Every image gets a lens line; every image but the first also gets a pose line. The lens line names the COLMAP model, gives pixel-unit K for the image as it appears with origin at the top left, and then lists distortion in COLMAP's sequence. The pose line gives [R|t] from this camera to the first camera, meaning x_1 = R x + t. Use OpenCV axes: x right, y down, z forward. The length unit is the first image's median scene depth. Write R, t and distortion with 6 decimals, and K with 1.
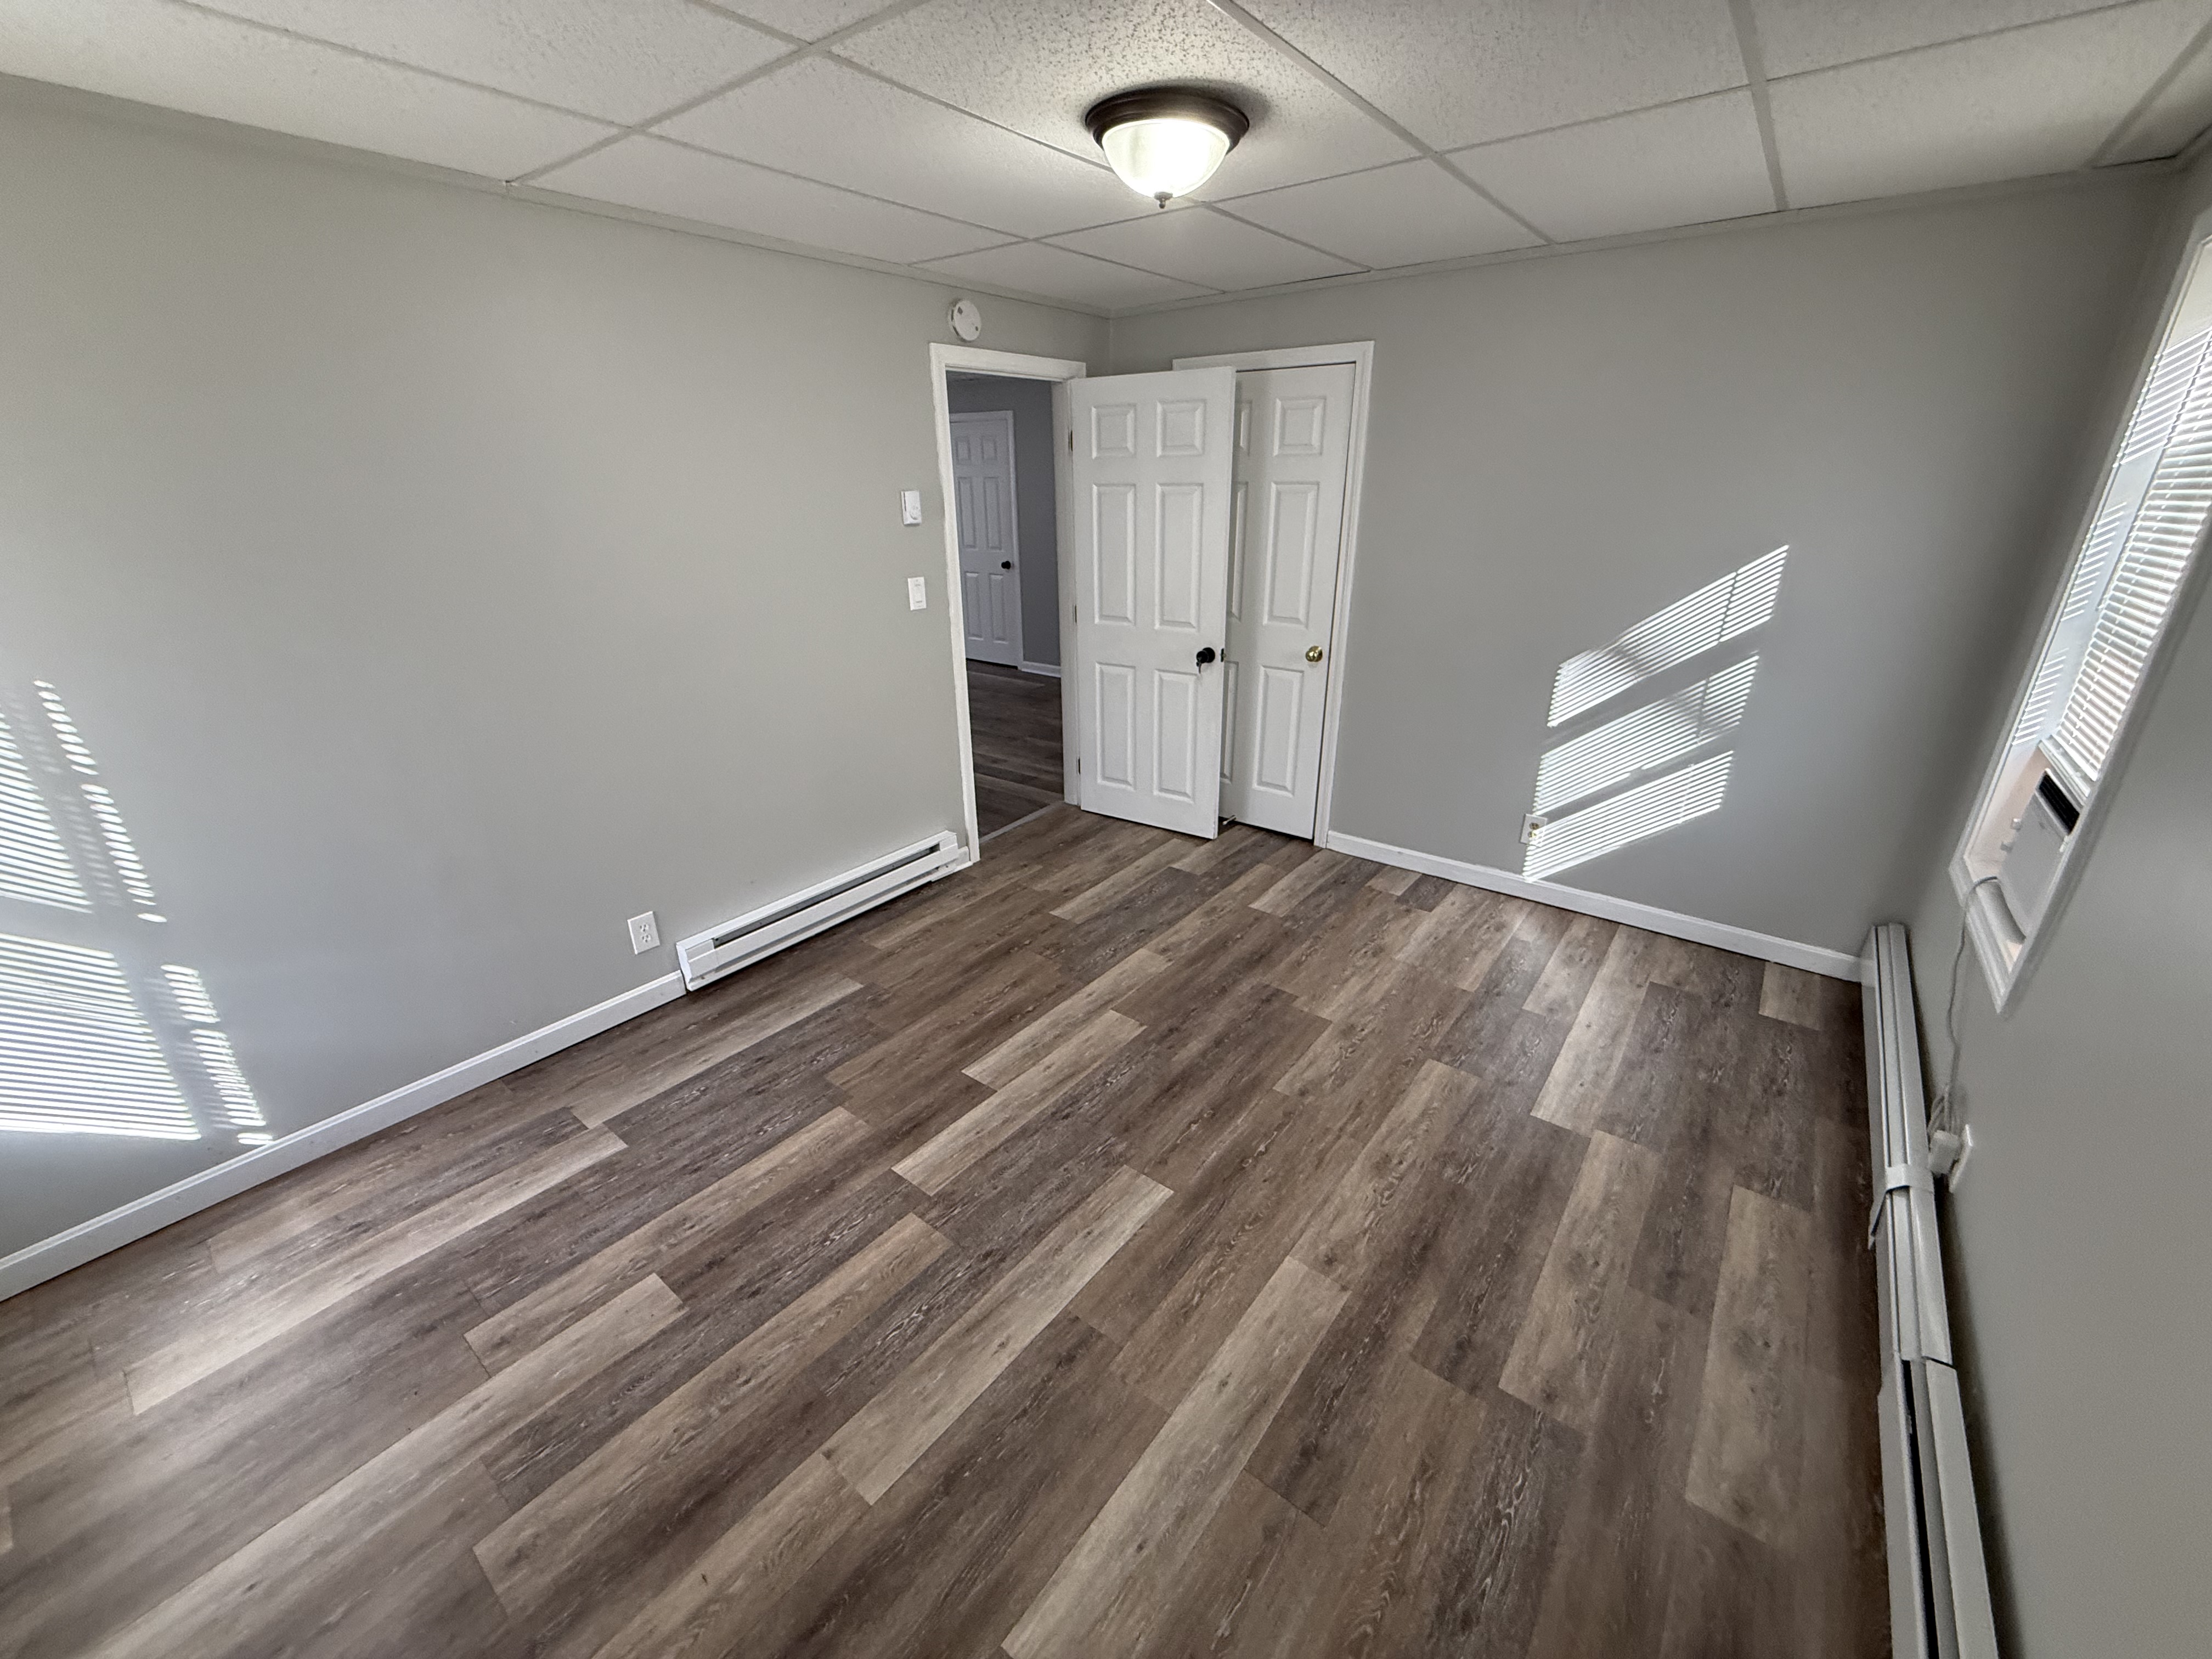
lens RADIAL K [[873.9, 0, 1094.3], [0, 873.9, 840.3], [0, 0, 1]] dist [0.002715, -0.000518]
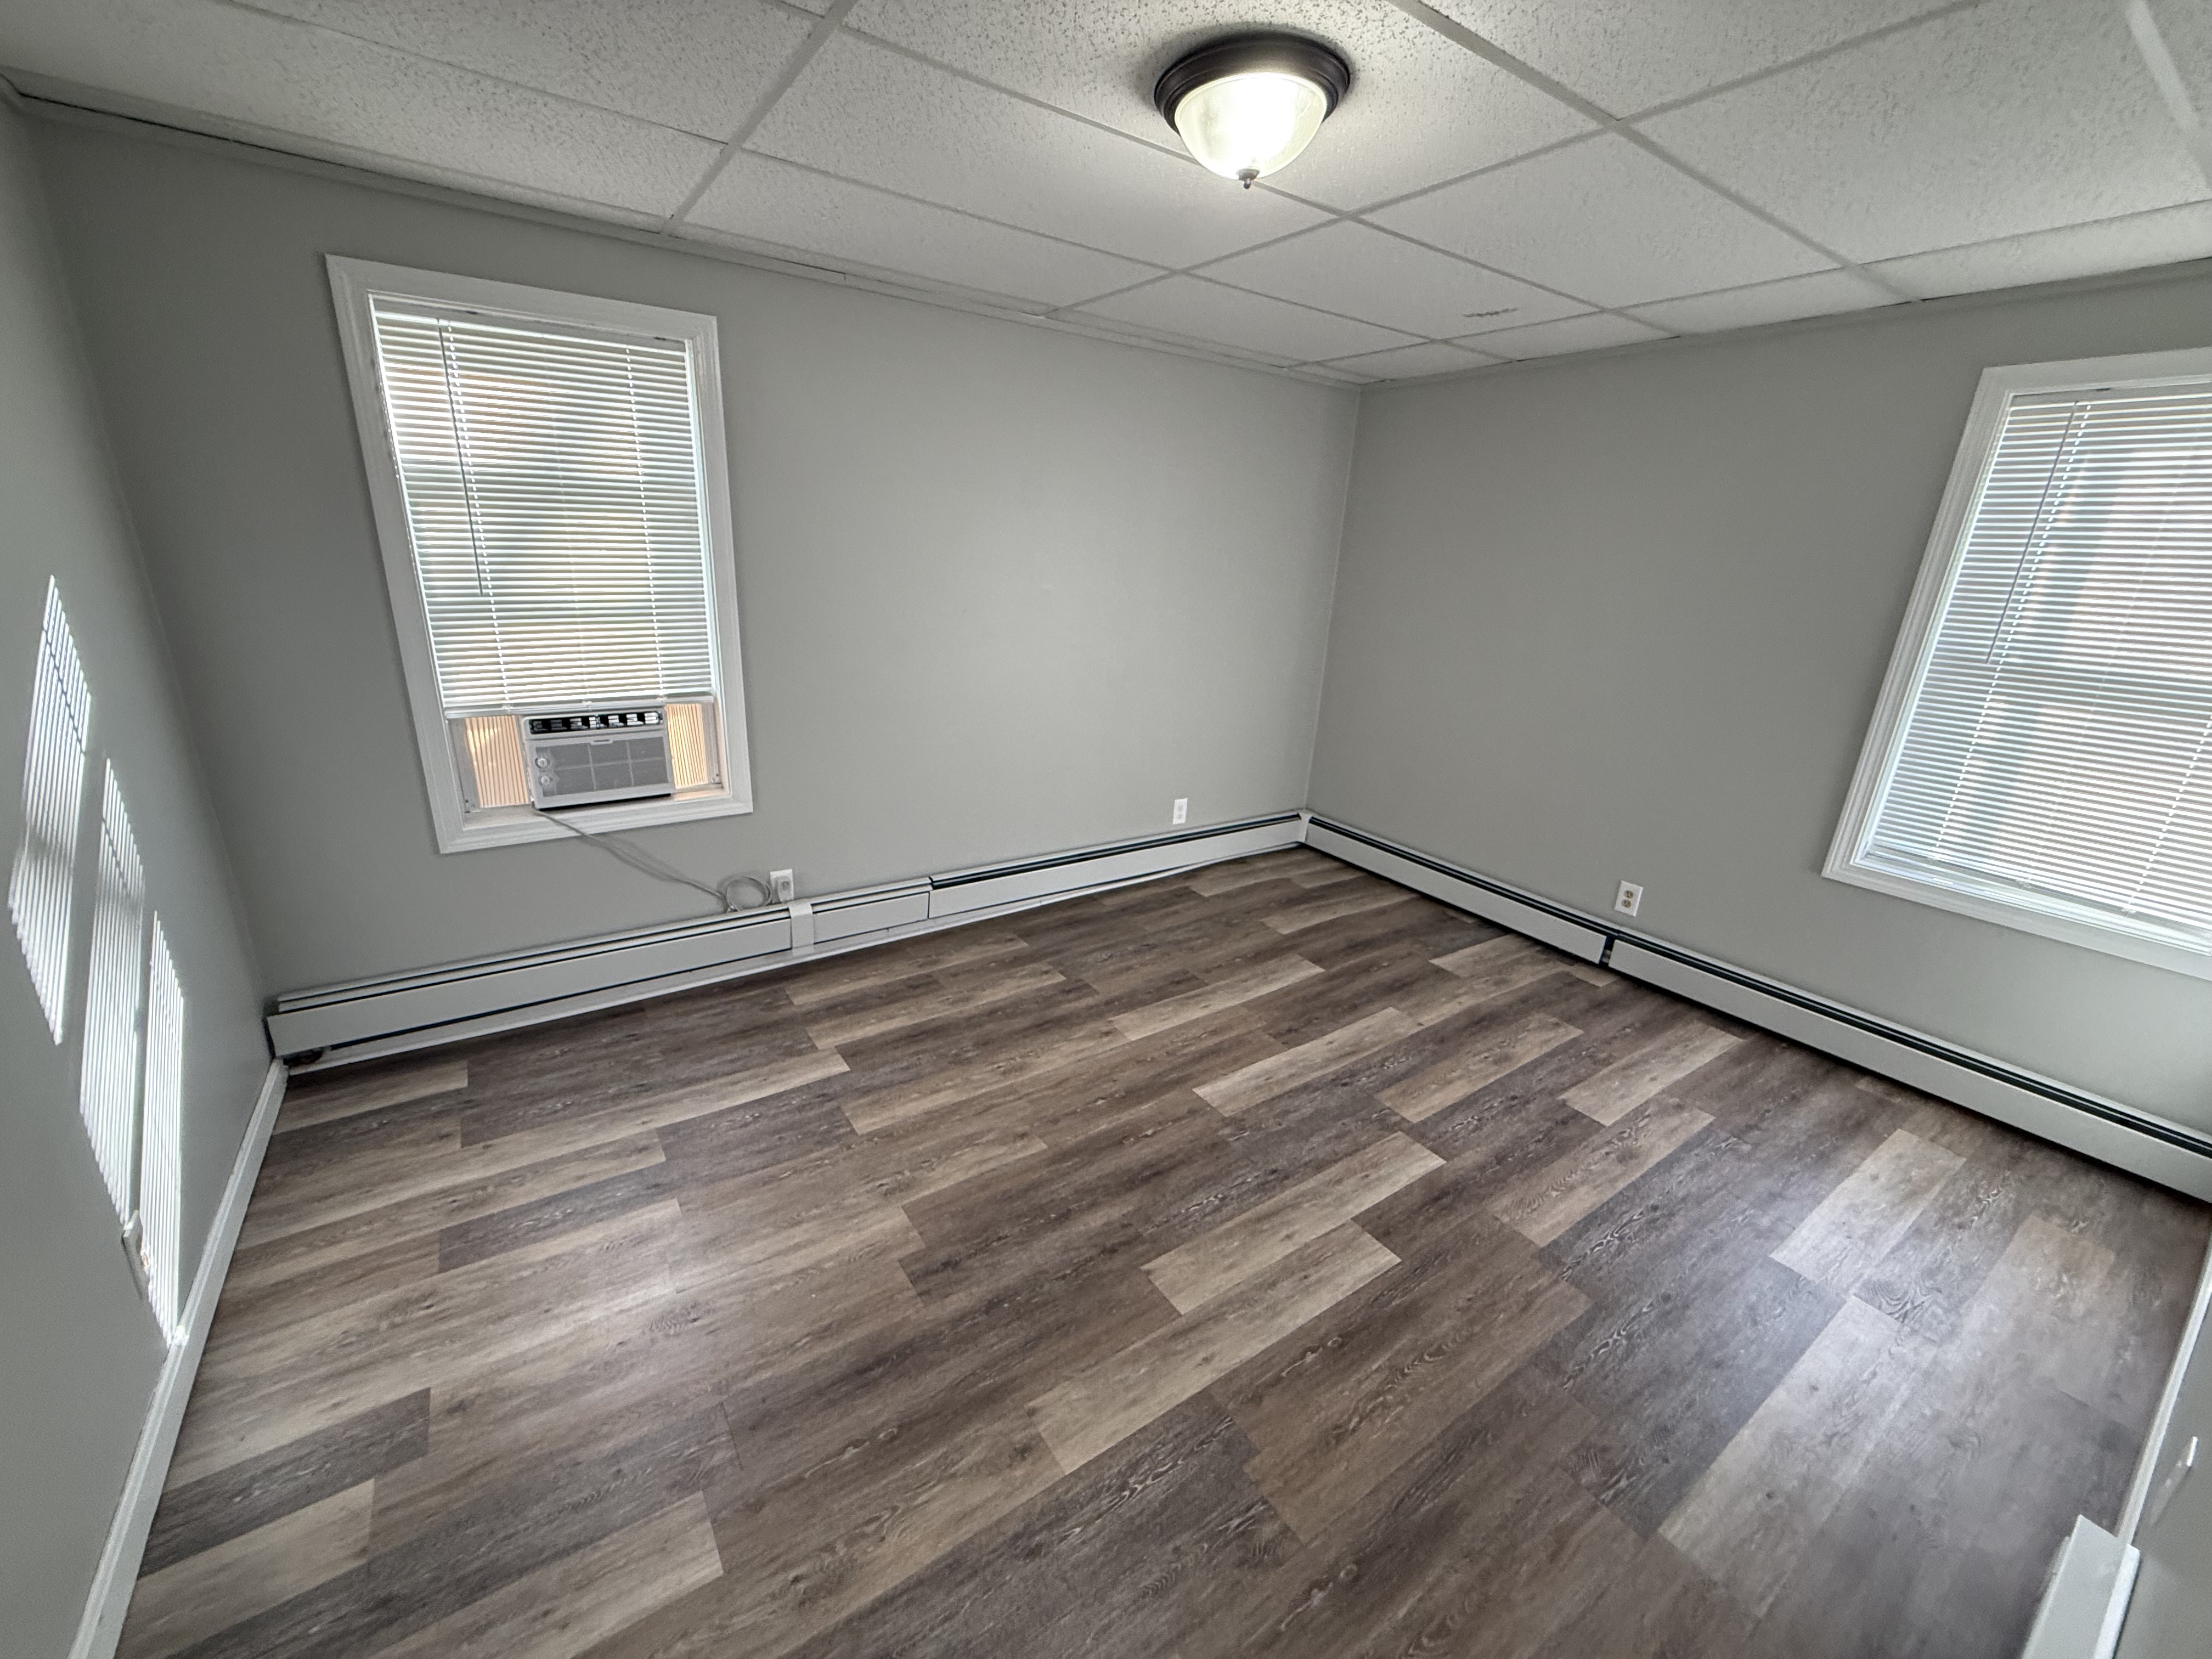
lens RADIAL K [[873.9, 0, 1087.8], [0, 873.9, 834.1], [0, 0, 1]] dist [0.002715, -0.000518]
pose [[-0.950744, -0.127087, 0.282726, -0.064050], [0.088198, 0.763483, 0.639778, -0.613060], [-0.297164, 0.633201, -0.714668, 1.553190]]
